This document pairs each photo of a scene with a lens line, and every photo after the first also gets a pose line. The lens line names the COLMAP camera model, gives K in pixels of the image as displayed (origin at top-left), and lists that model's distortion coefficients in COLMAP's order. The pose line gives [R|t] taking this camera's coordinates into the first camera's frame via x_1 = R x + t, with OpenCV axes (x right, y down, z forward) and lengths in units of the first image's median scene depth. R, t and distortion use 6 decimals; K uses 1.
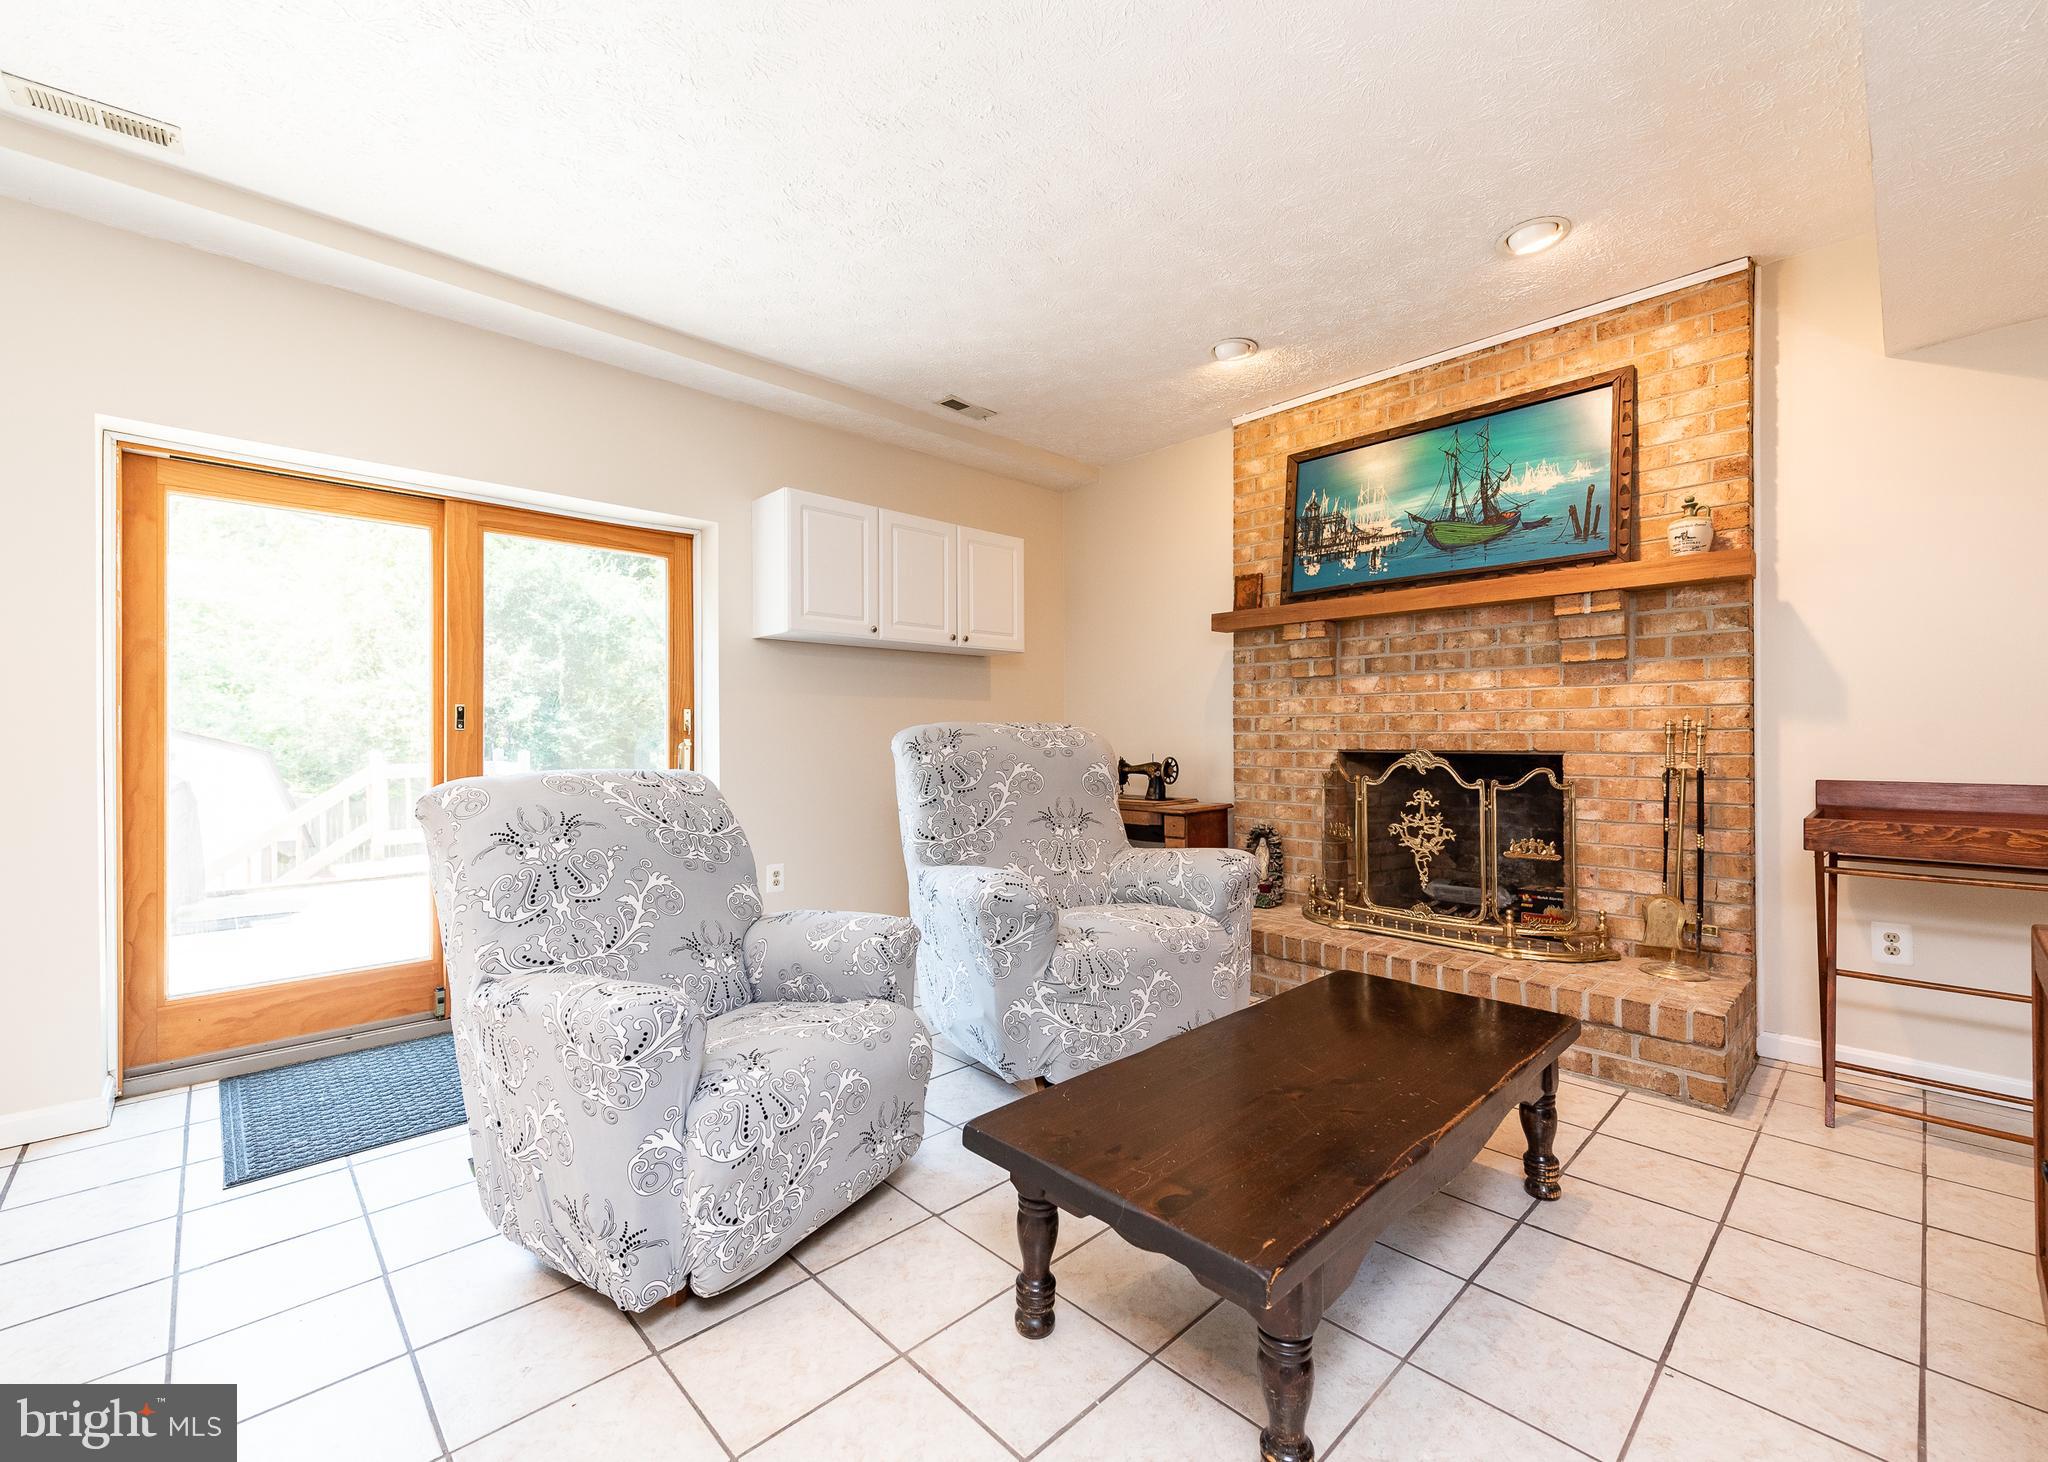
lens RADIAL K [[841.5, 0, 1023.1], [0, 841.5, 732.6], [0, 0, 1]] dist [0.002583, 0.000157]
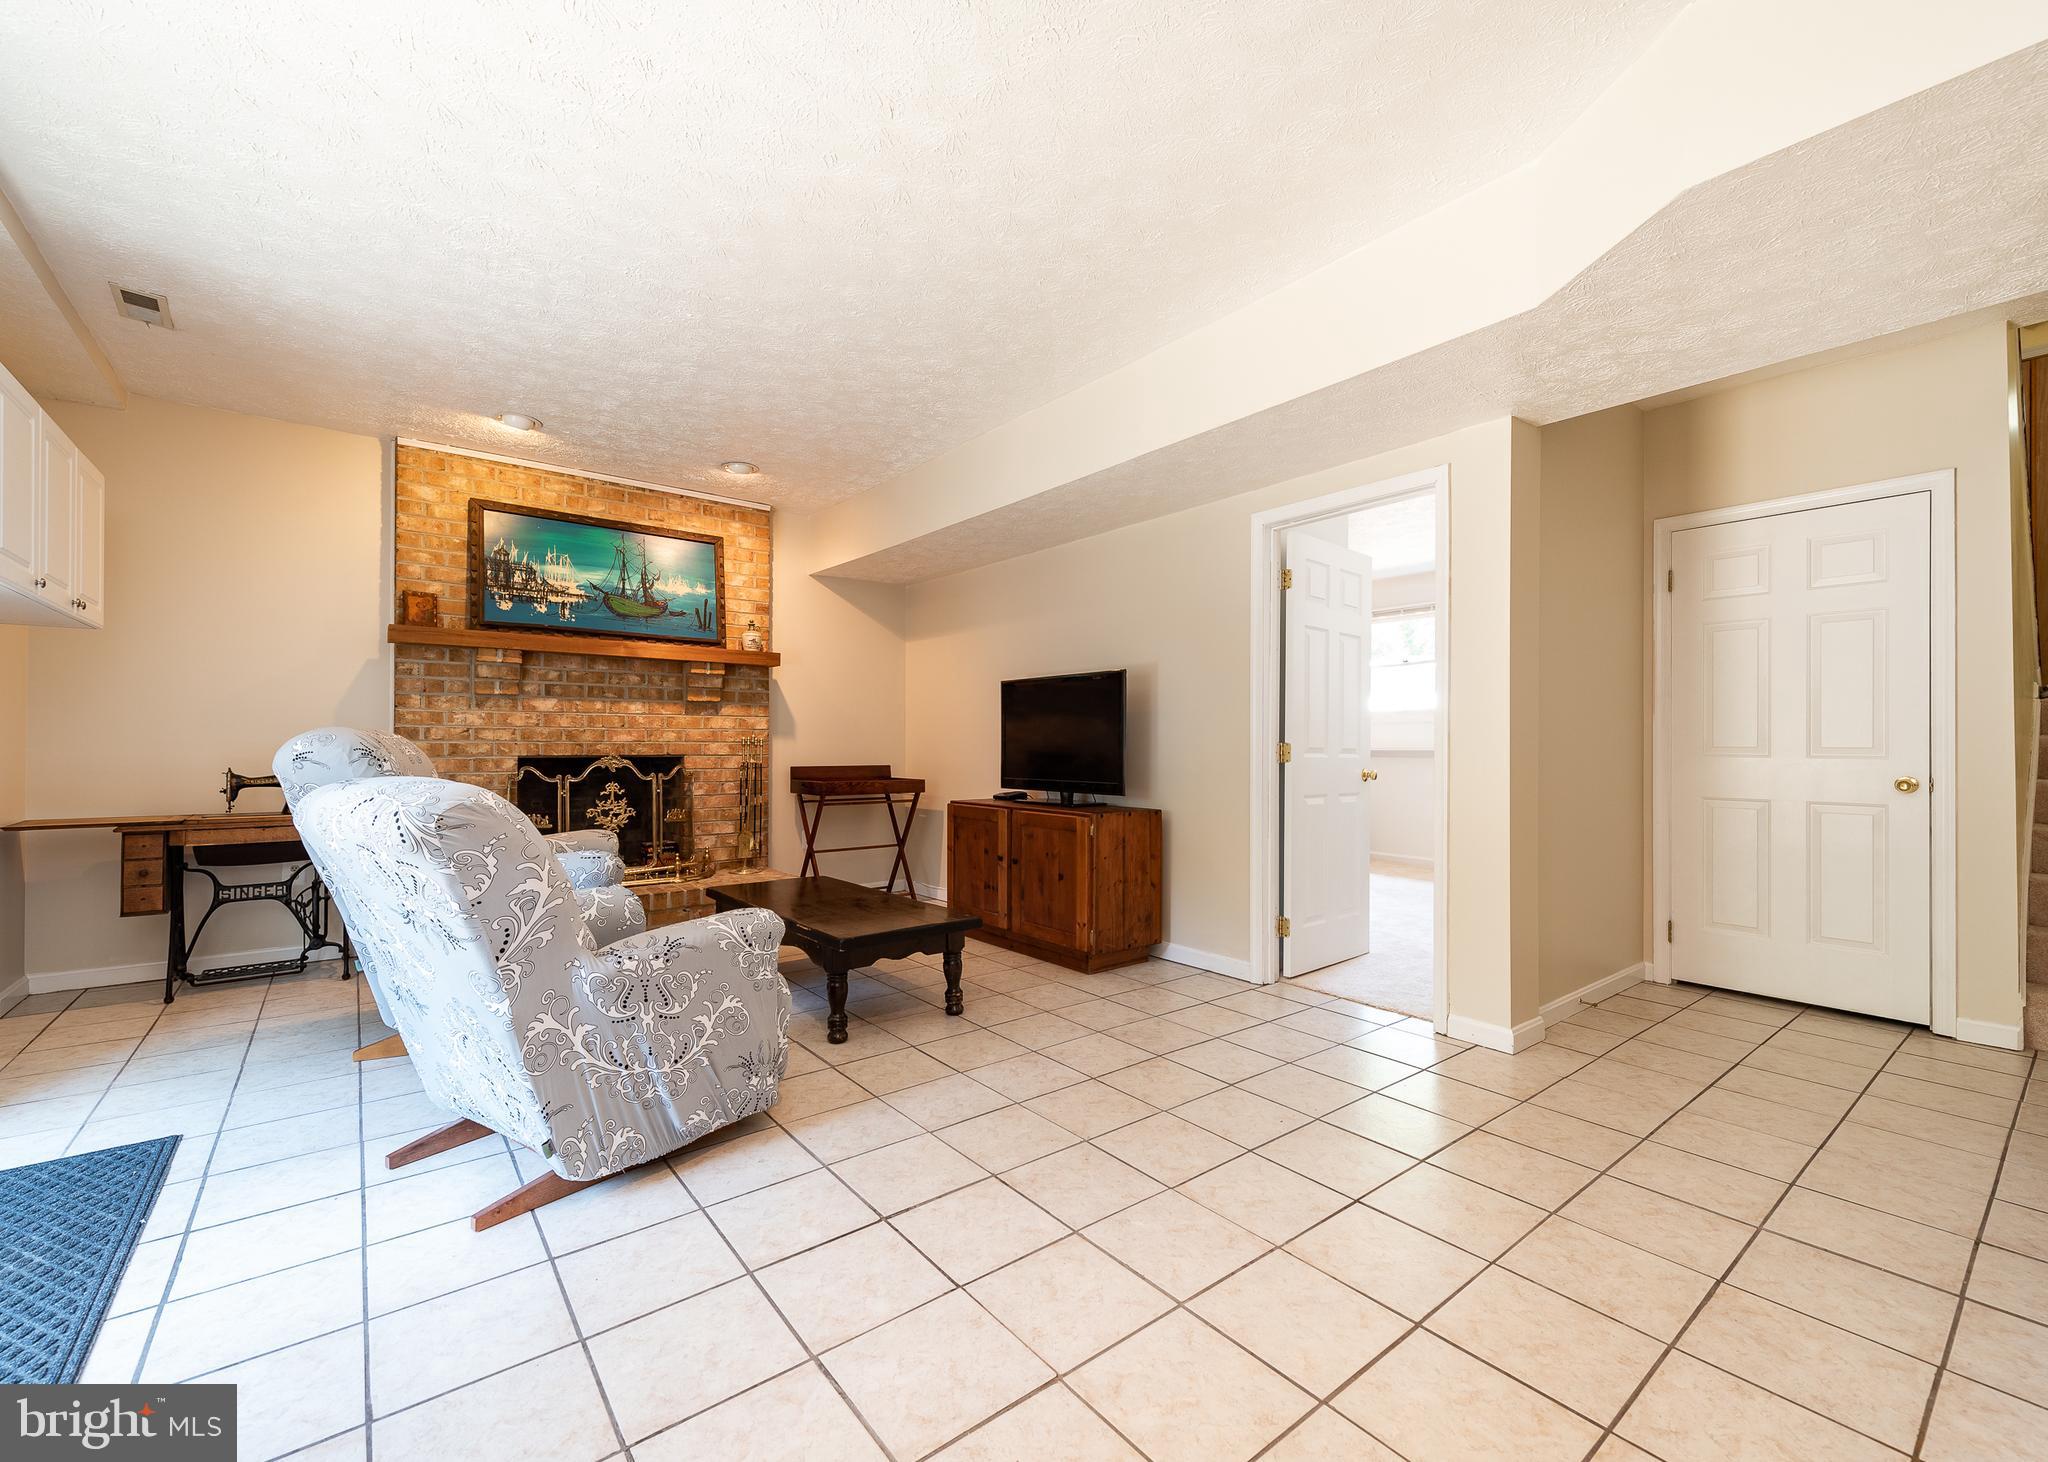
lens RADIAL K [[854.3, 0, 1018.6], [0, 854.3, 735.8], [0, 0, 1]] dist [0.001499, -0.005413]
pose [[0.098531, 0.015782, 0.995009, -0.861404], [-0.005623, 0.999867, -0.015302, 0.006509], [-0.995118, -0.004088, 0.098606, 0.169178]]
